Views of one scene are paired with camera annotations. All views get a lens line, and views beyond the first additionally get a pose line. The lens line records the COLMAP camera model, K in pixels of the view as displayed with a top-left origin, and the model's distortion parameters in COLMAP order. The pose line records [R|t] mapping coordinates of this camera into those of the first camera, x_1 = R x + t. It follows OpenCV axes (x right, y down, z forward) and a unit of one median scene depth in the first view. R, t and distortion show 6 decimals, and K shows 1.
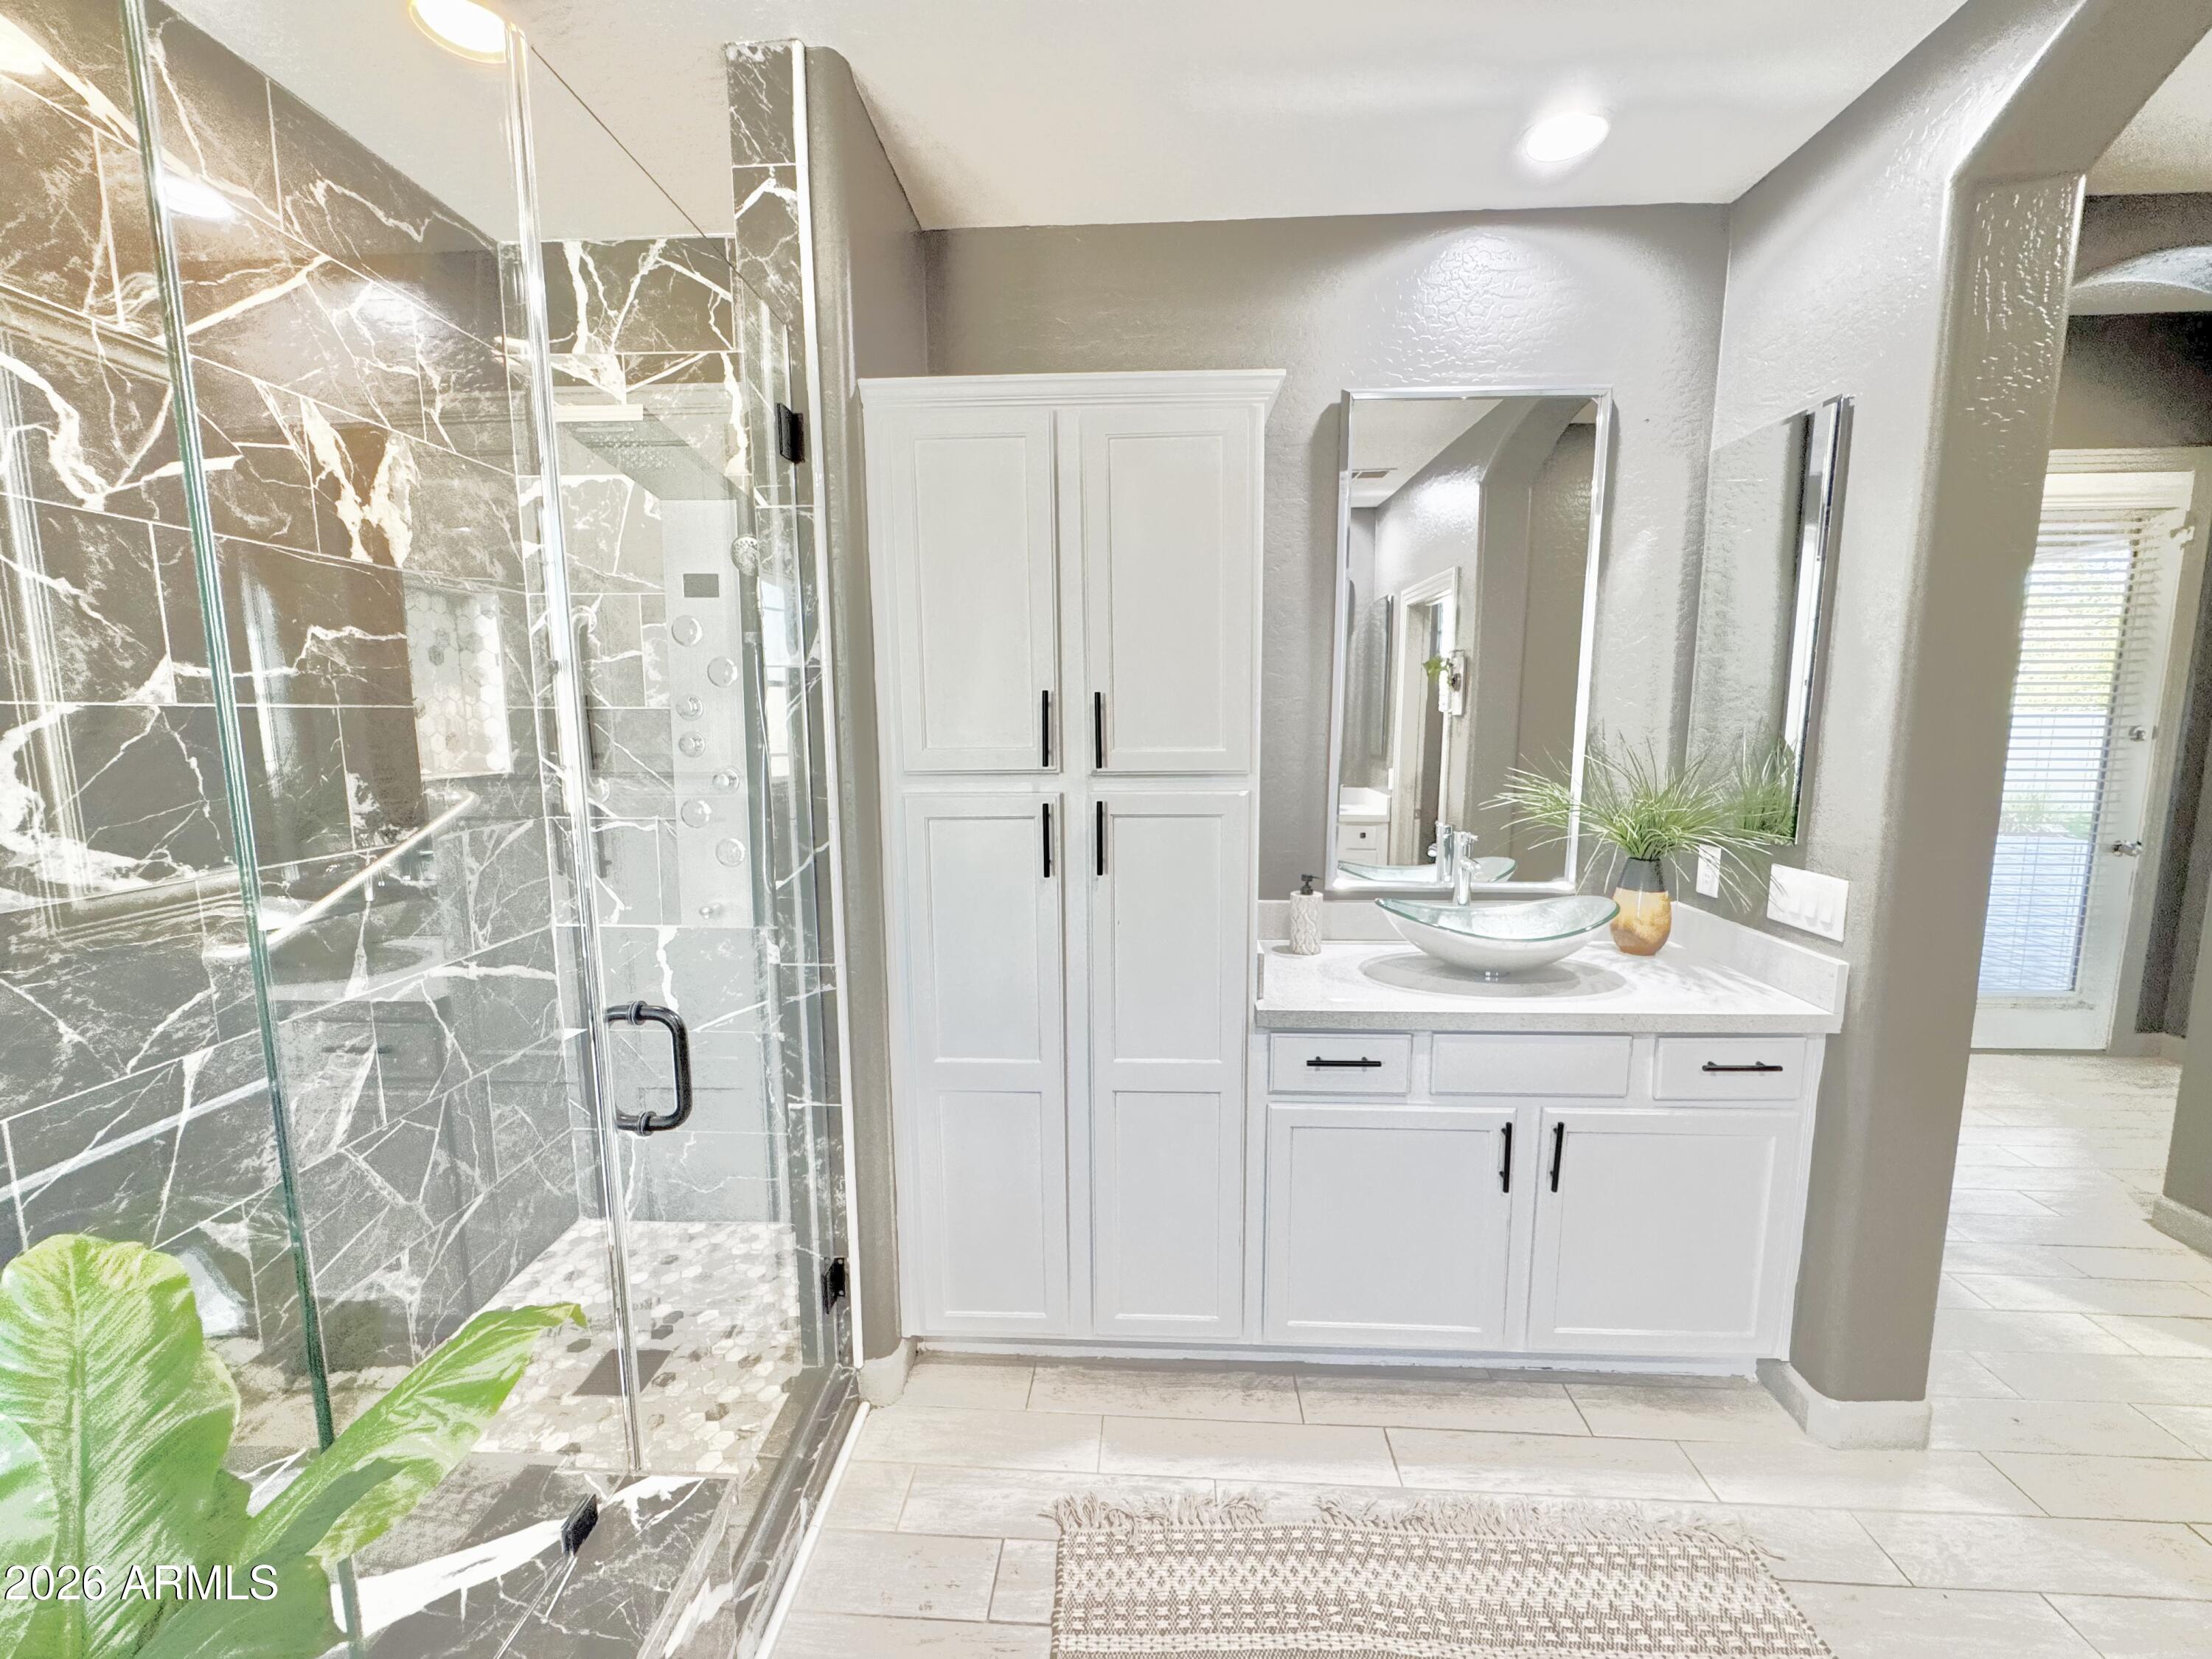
lens RADIAL K [[882.9, 0, 1103.6], [0, 882.9, 829.1], [0, 0, 1]] dist [-0.002864, 0.000172]
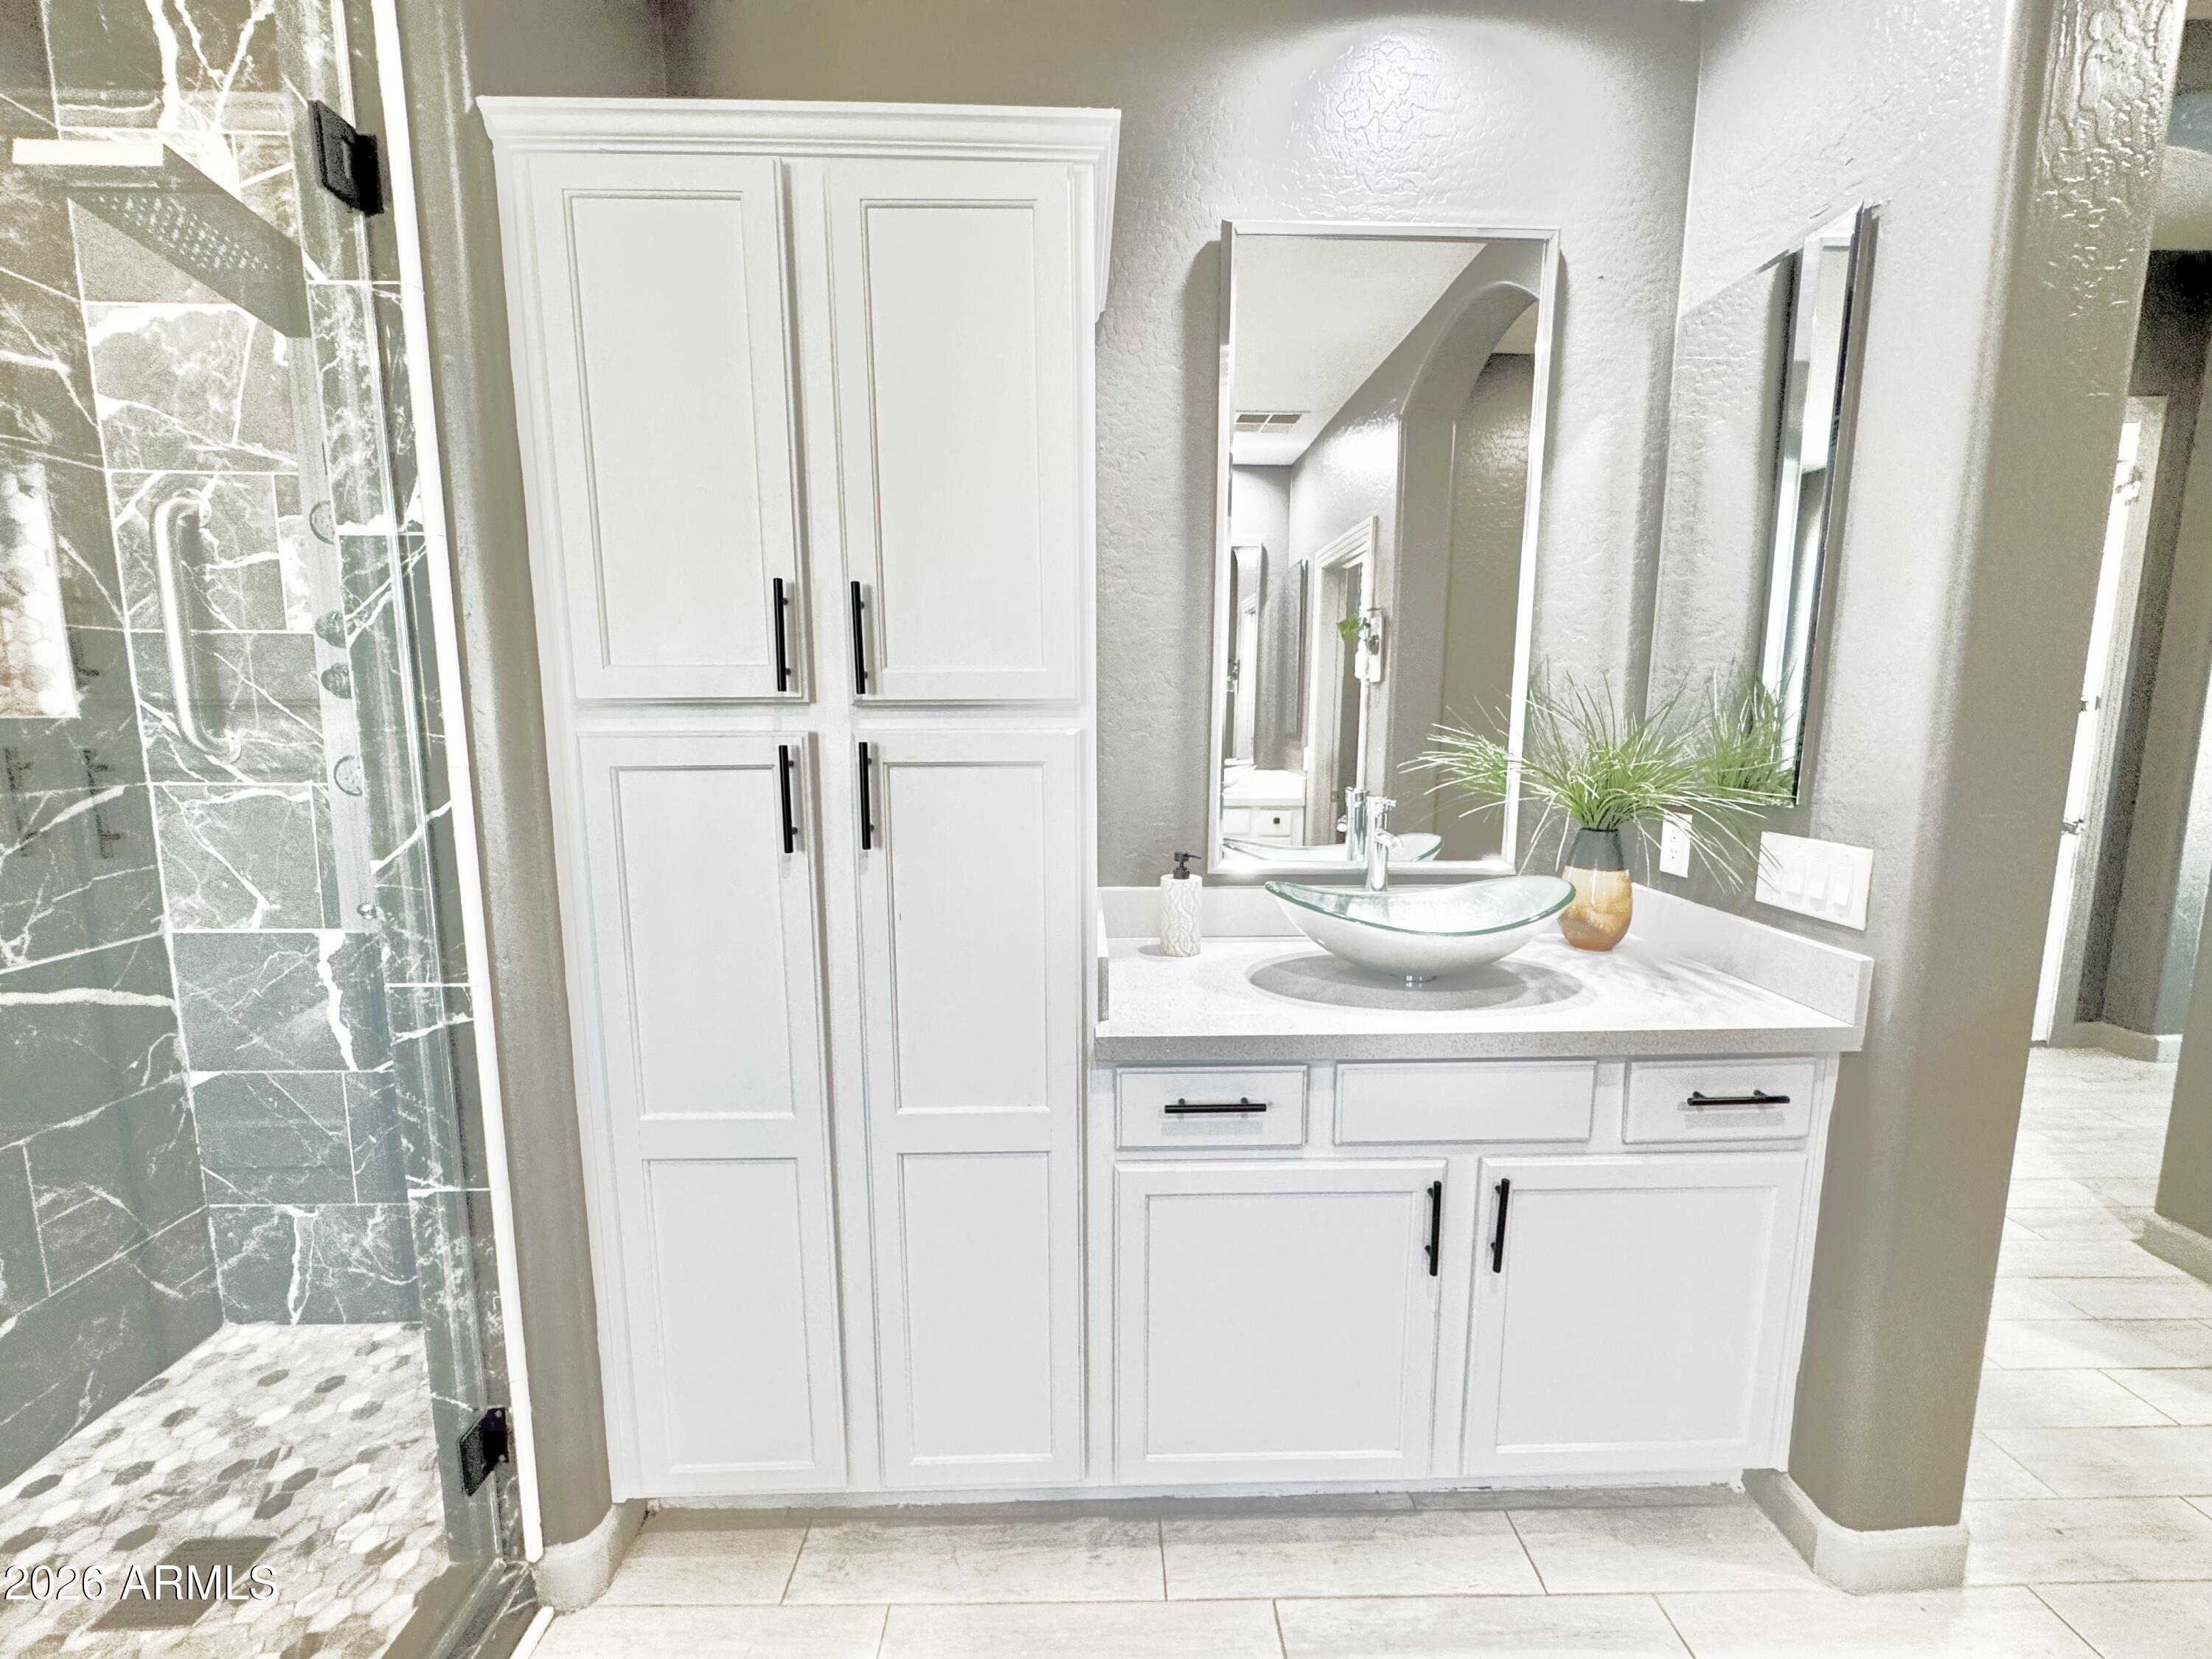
lens RADIAL K [[882.9, 0, 1103.6], [0, 882.9, 829.1], [0, 0, 1]] dist [-0.002864, 0.000172]
pose [[0.997070, -0.004890, 0.076337, 0.113869], [0.004675, 0.999985, 0.002995, 0.030953], [-0.076350, -0.002629, 0.997078, 0.258075]]
